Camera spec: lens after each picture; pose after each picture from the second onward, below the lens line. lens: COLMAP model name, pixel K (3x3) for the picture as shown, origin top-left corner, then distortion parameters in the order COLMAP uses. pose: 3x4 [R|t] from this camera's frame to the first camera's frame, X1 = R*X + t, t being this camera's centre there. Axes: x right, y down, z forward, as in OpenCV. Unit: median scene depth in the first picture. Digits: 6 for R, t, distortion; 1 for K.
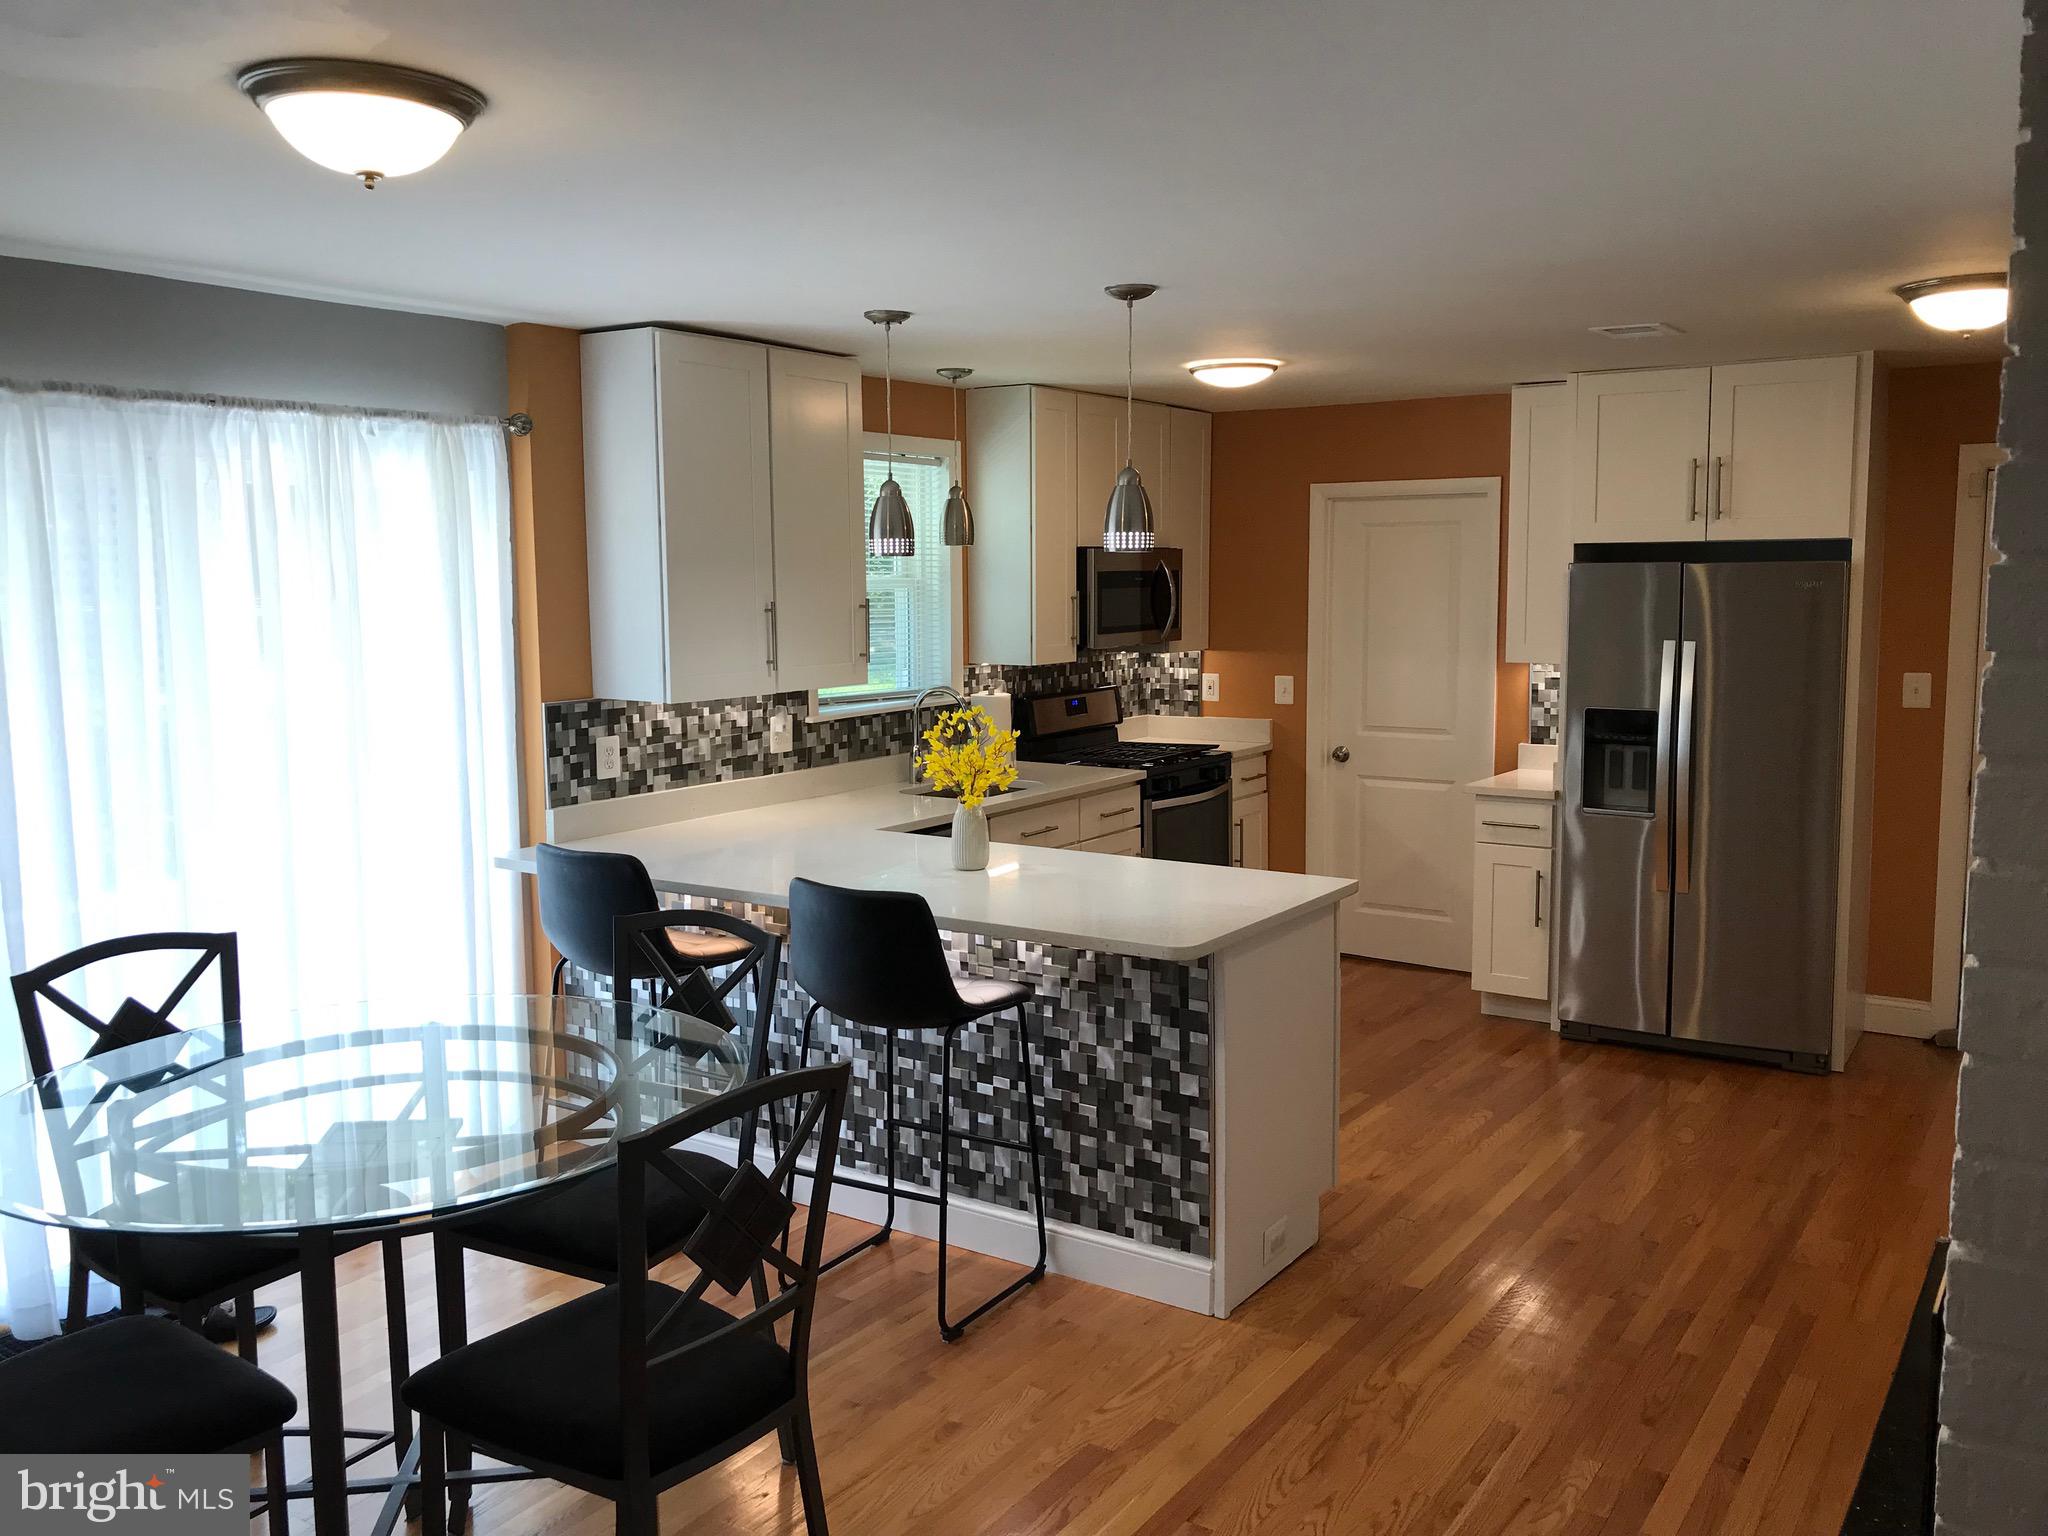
lens RADIAL K [[1664.5, 0, 1033.6], [0, 1664.5, 757.9], [0, 0, 1]] dist [0.043991, -0.056750]
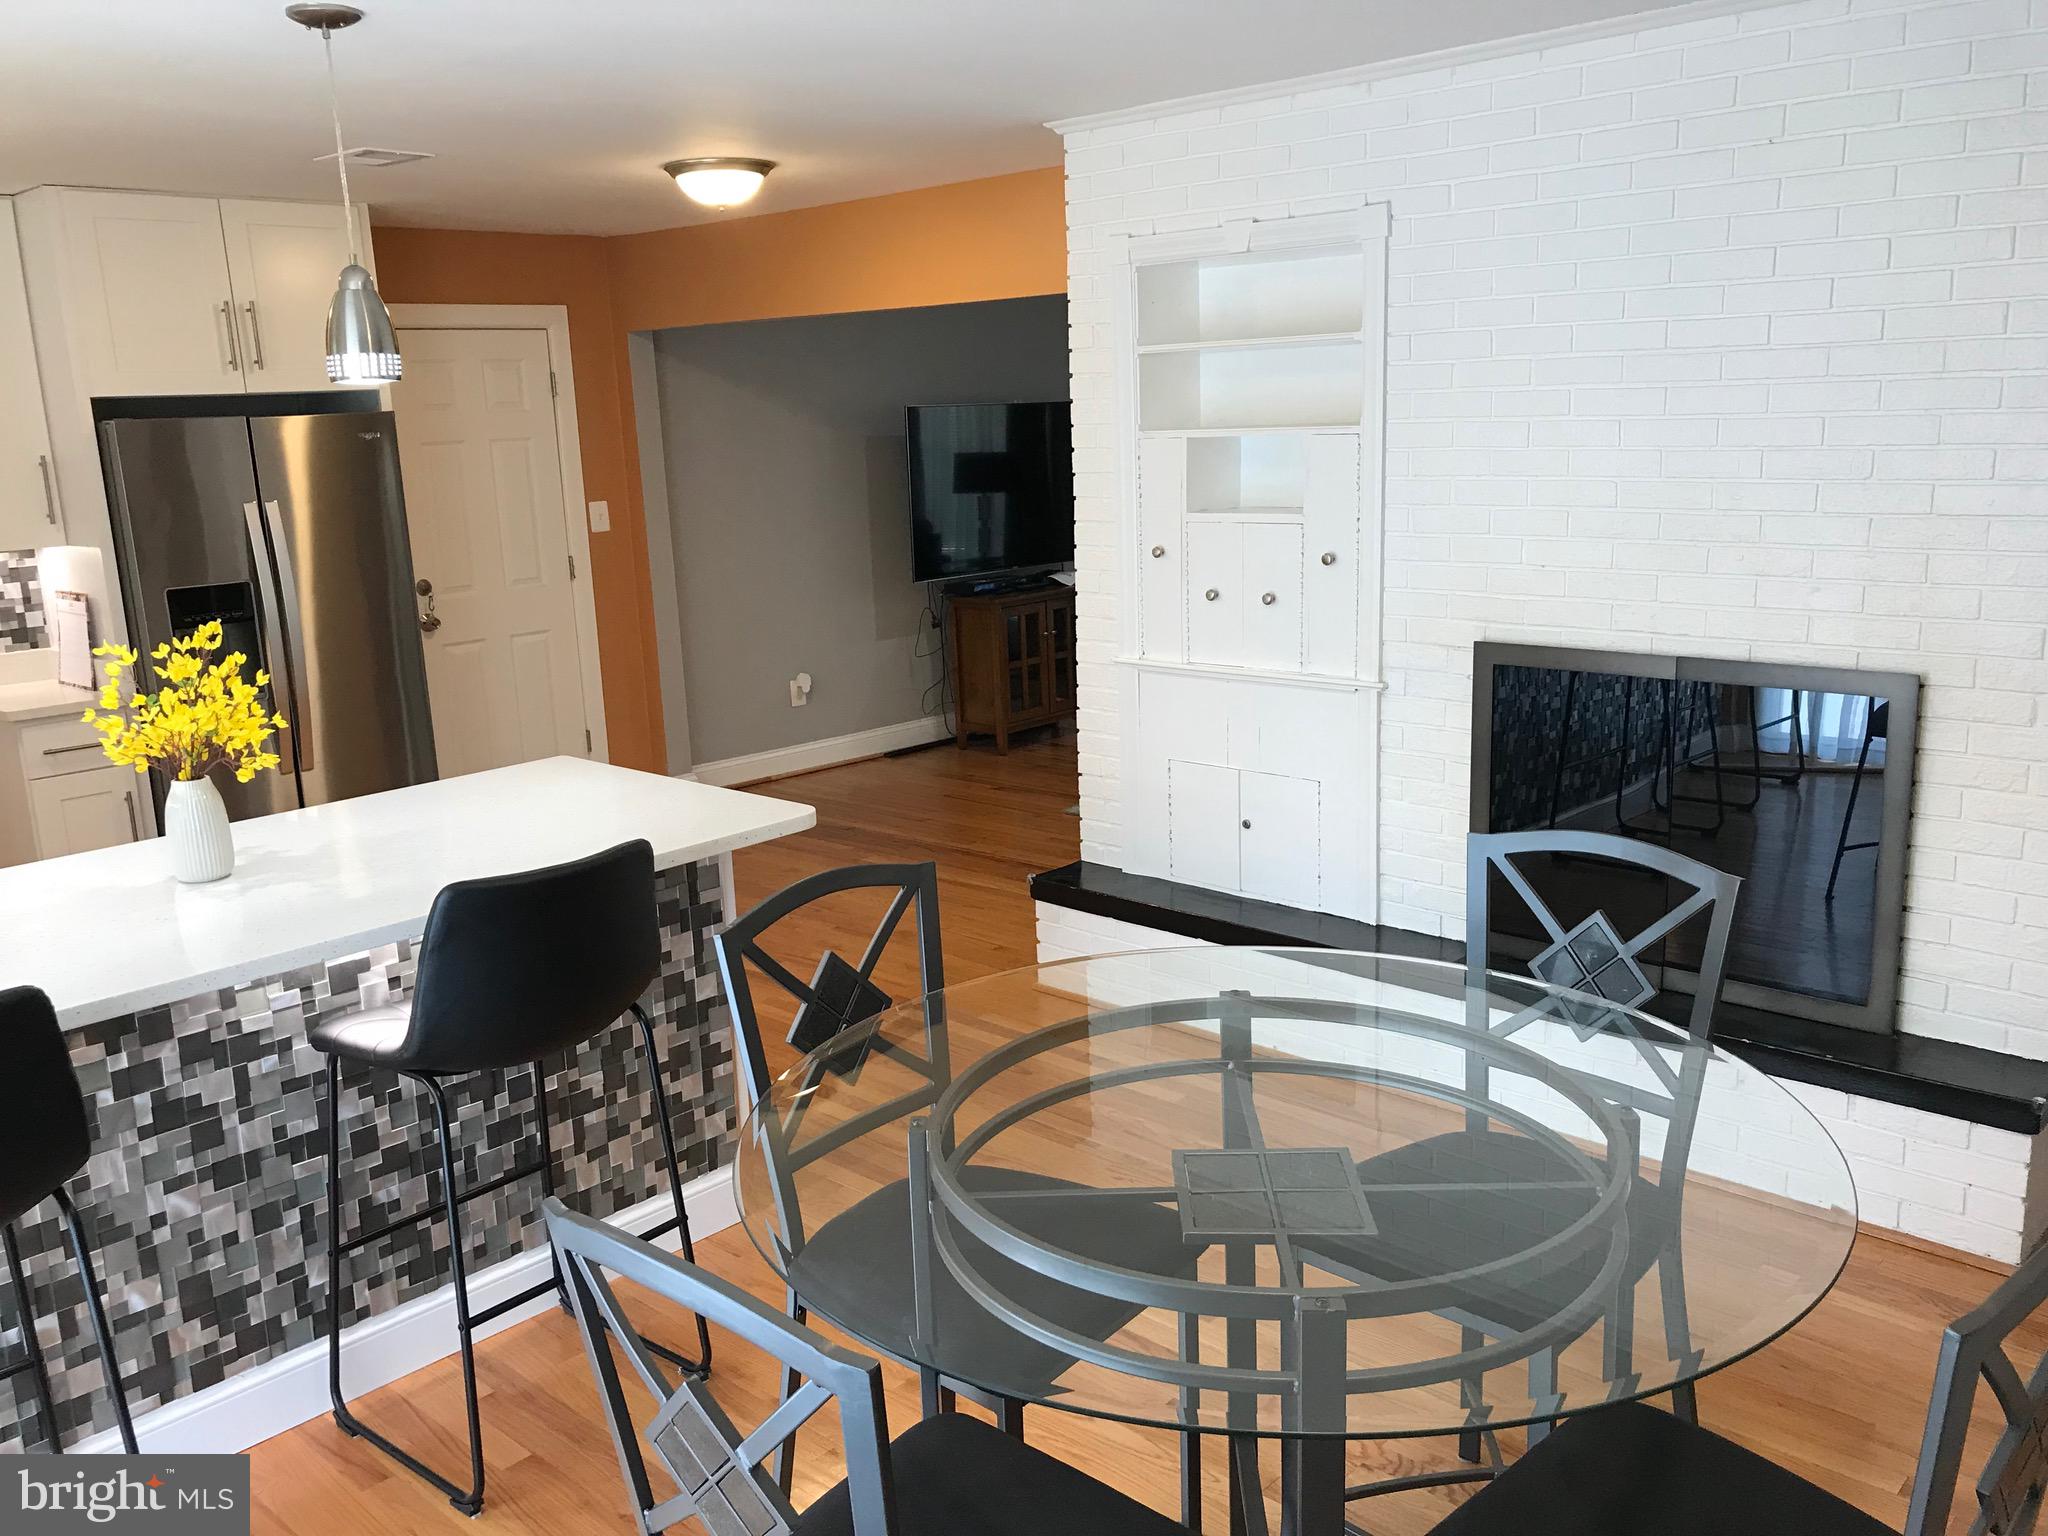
lens RADIAL K [[1664.5, 0, 1018.4], [0, 1664.5, 777.2], [0, 0, 1]] dist [0.043991, -0.056750]
pose [[0.162005, -0.213307, 0.963460, -0.529600], [0.143659, 0.971054, 0.190832, -0.044211], [-0.976277, 0.107493, 0.187959, 0.485076]]
